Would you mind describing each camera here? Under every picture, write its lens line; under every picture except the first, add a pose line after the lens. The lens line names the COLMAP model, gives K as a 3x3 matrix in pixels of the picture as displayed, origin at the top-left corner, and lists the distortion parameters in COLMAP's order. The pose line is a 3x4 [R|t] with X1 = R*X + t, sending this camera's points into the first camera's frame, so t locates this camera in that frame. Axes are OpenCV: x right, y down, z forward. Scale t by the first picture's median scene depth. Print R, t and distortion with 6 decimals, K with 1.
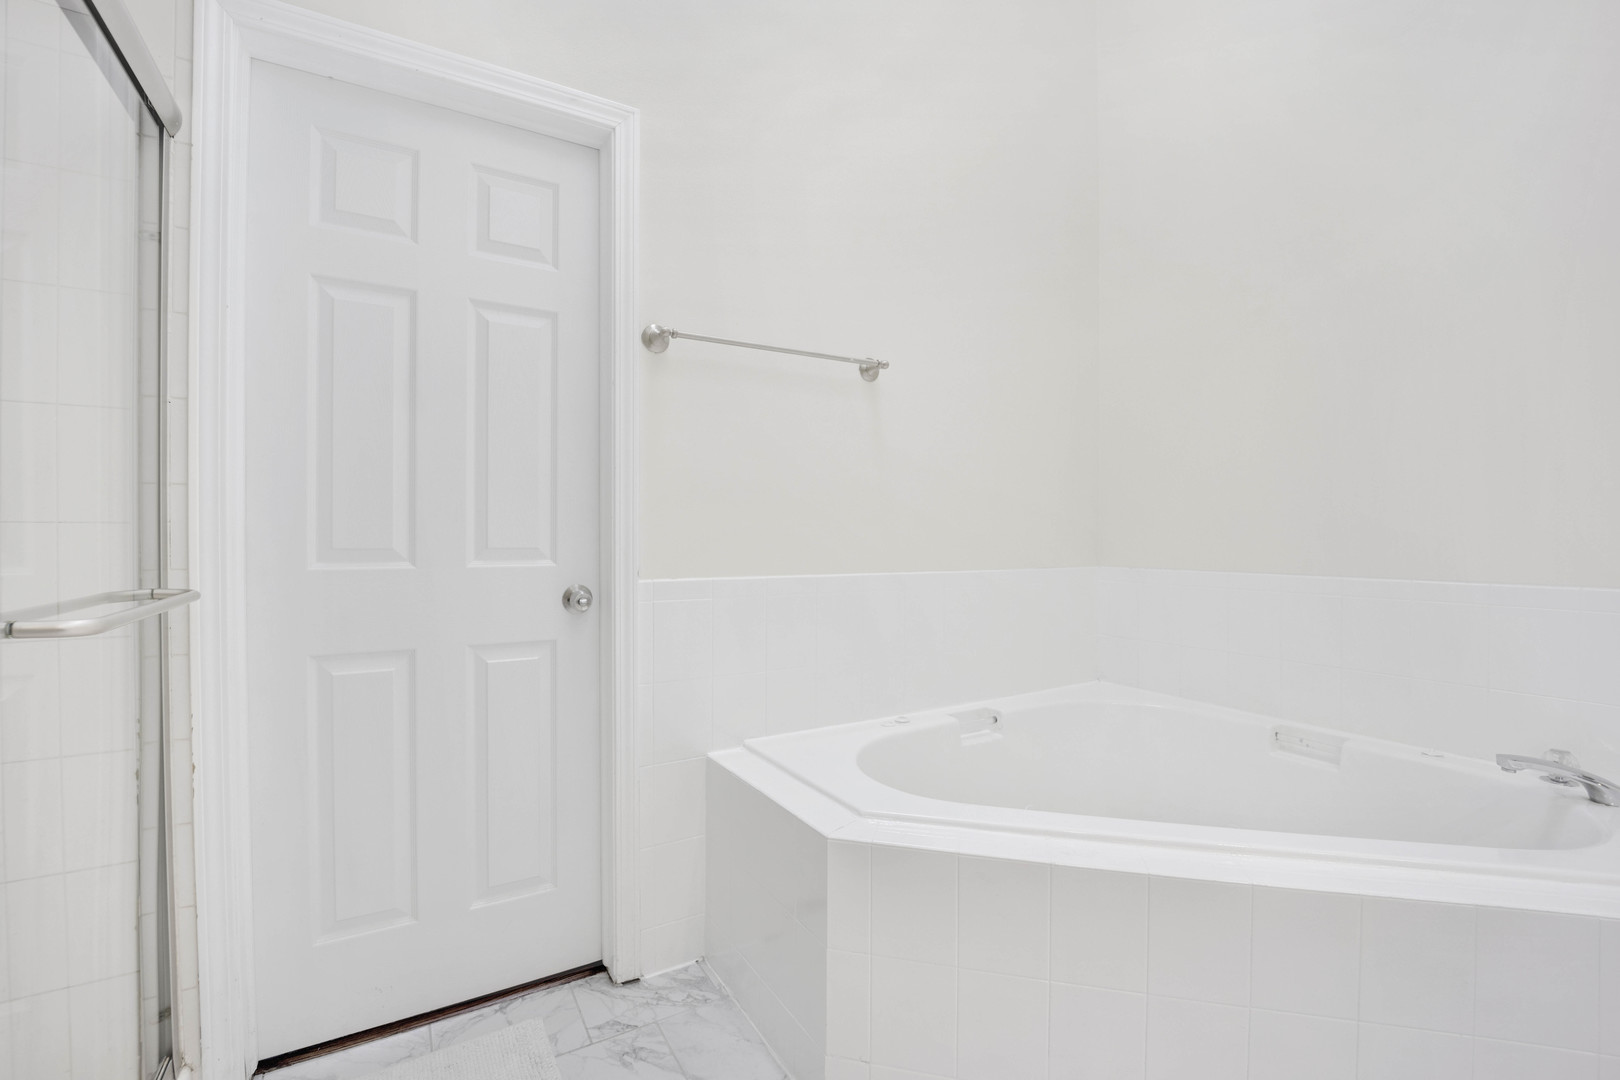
lens RADIAL K [[671.8, 0, 800.3], [0, 671.8, 537.8], [0, 0, 1]] dist [-0.017985, -0.000280]
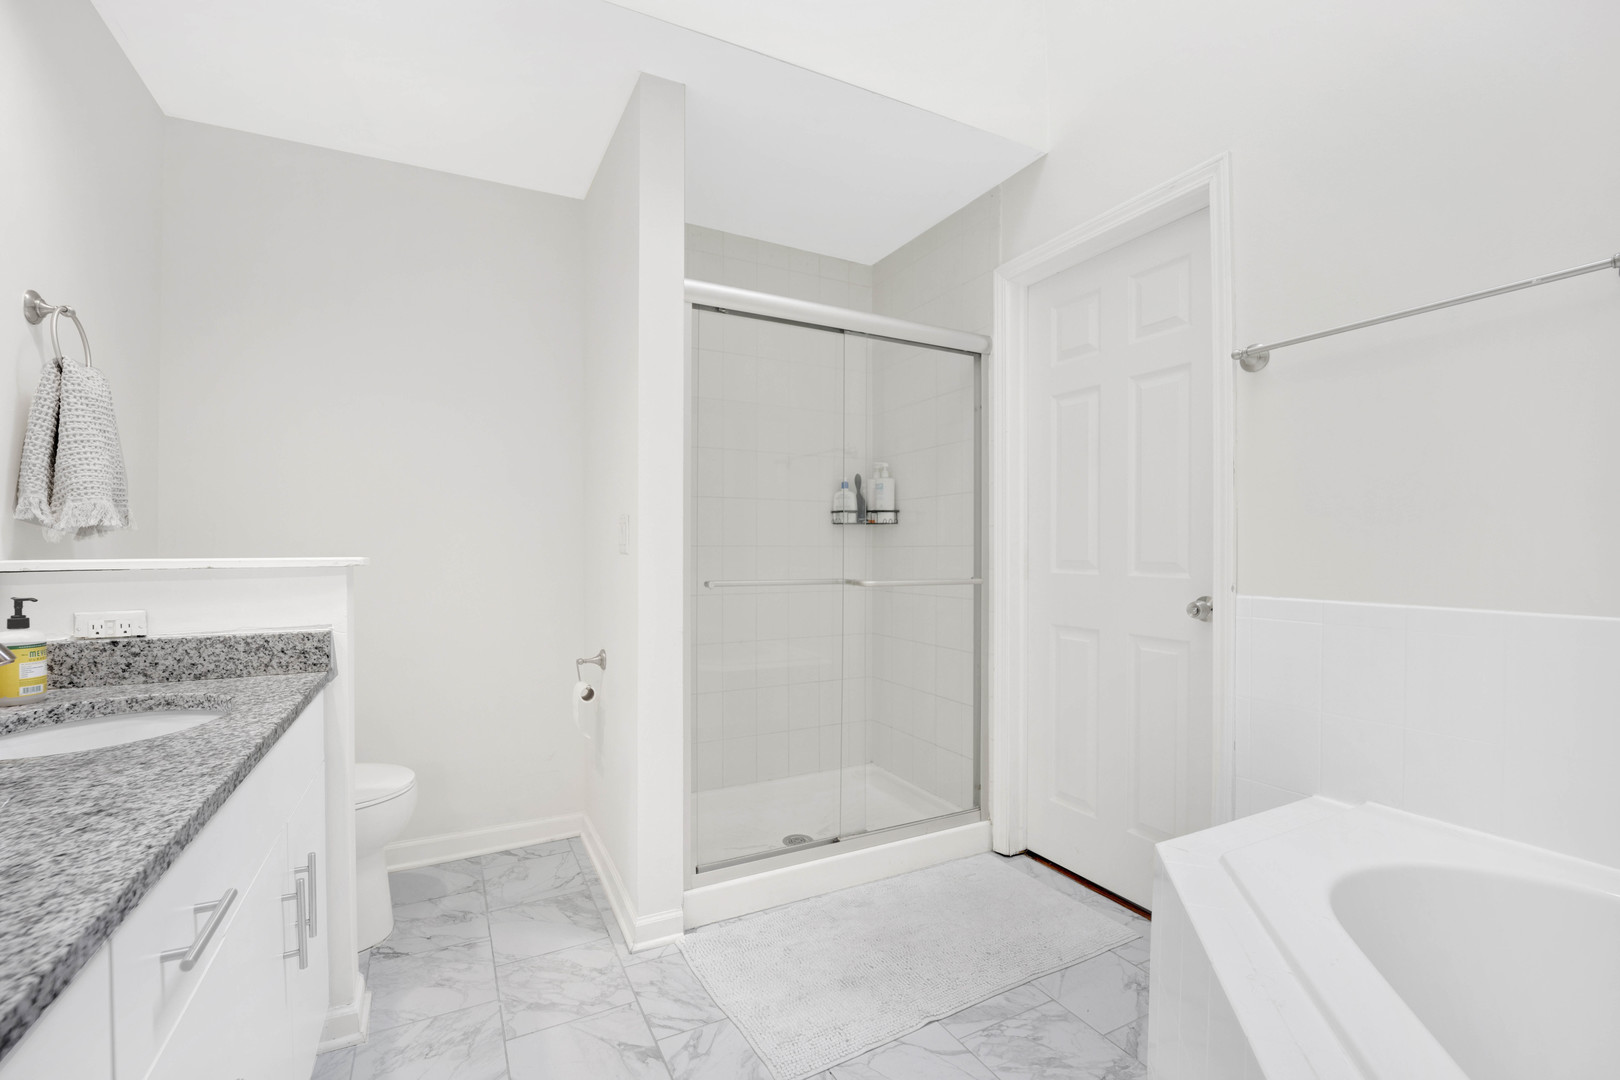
lens RADIAL K [[671.8, 0, 800.3], [0, 671.8, 537.8], [0, 0, 1]] dist [-0.017985, -0.000280]
pose [[-0.047582, -0.020444, -0.998658, 0.917980], [-0.004074, 0.999786, -0.020273, -0.003048], [0.998859, 0.003104, -0.047655, 0.415588]]
